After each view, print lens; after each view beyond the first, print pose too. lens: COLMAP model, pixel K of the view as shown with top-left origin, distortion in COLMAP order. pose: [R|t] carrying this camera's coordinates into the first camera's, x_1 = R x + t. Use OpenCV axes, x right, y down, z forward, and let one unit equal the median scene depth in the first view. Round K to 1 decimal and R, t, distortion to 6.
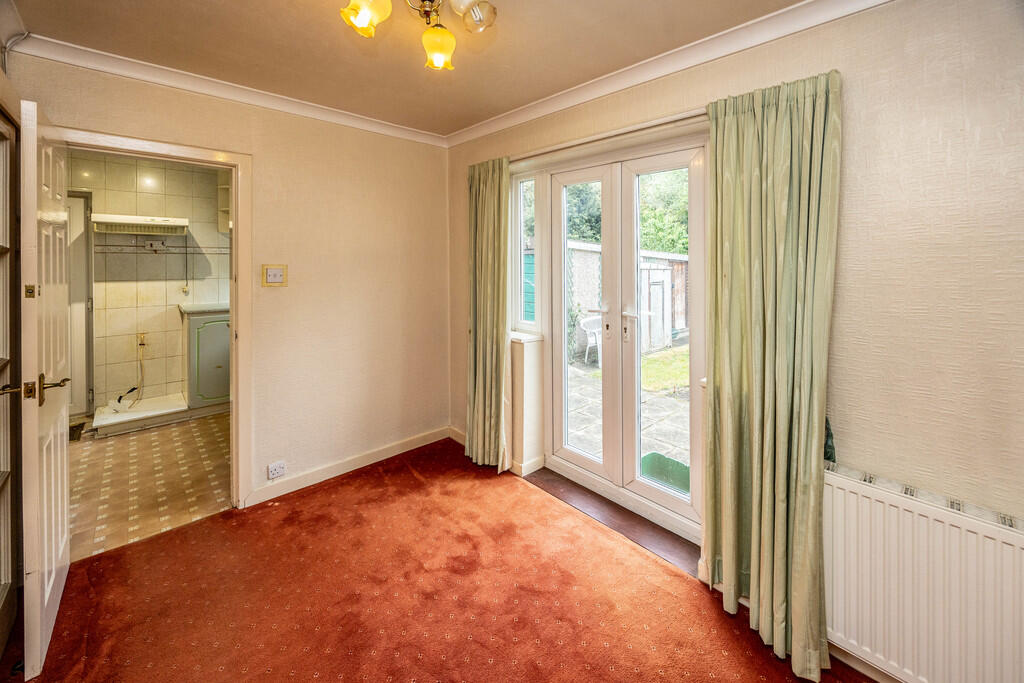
lens RADIAL K [[415.0, 0, 511.5], [0, 415.0, 259.3], [0, 0, 1]] dist [0.004101, -0.000591]
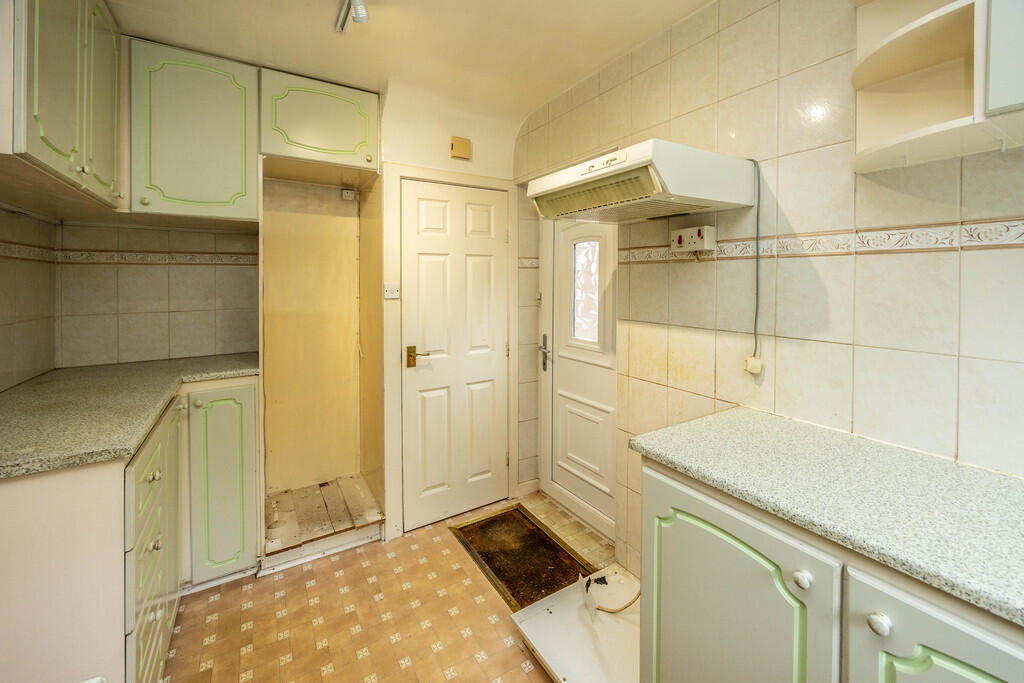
lens RADIAL K [[415.0, 0, 514.1], [0, 415.0, 328.4], [0, 0, 1]] dist [0.004101, -0.000591]
pose [[-0.183124, 0.112211, -0.976665, -0.424209], [0.000606, 0.993477, 0.114029, 0.004238], [0.983090, 0.020289, -0.181997, 0.893947]]
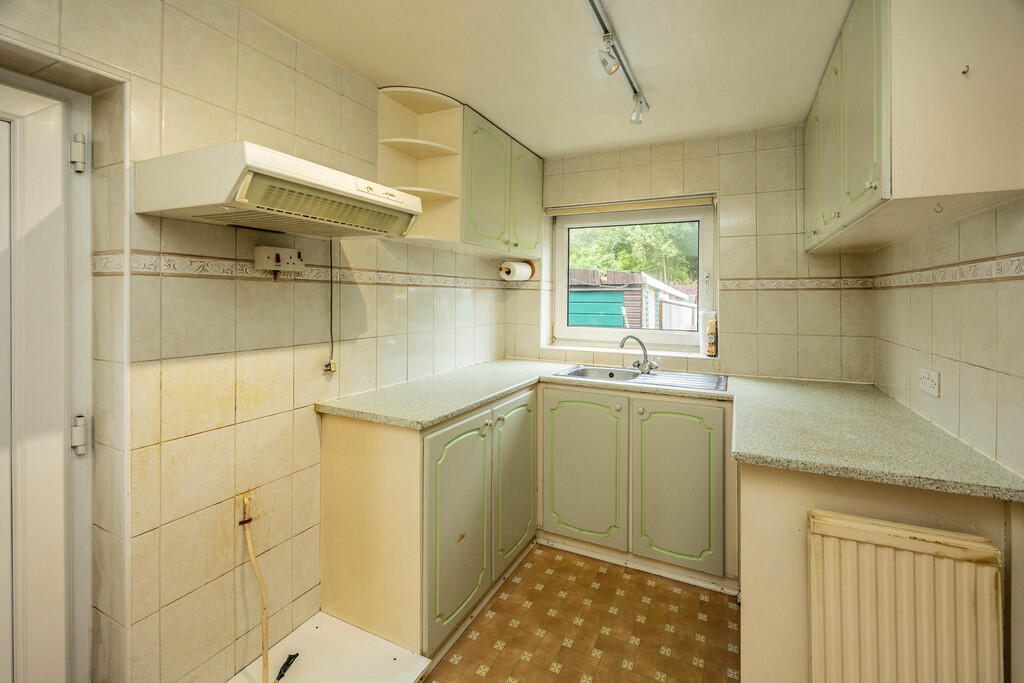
lens RADIAL K [[415.0, 0, 548.2], [0, 415.0, 296.3], [0, 0, 1]] dist [0.004101, -0.000591]
pose [[0.917882, -0.002905, 0.396844, -0.767941], [0.005163, 0.999976, -0.004620, 0.003842], [-0.396821, 0.006290, 0.917875, 0.530898]]
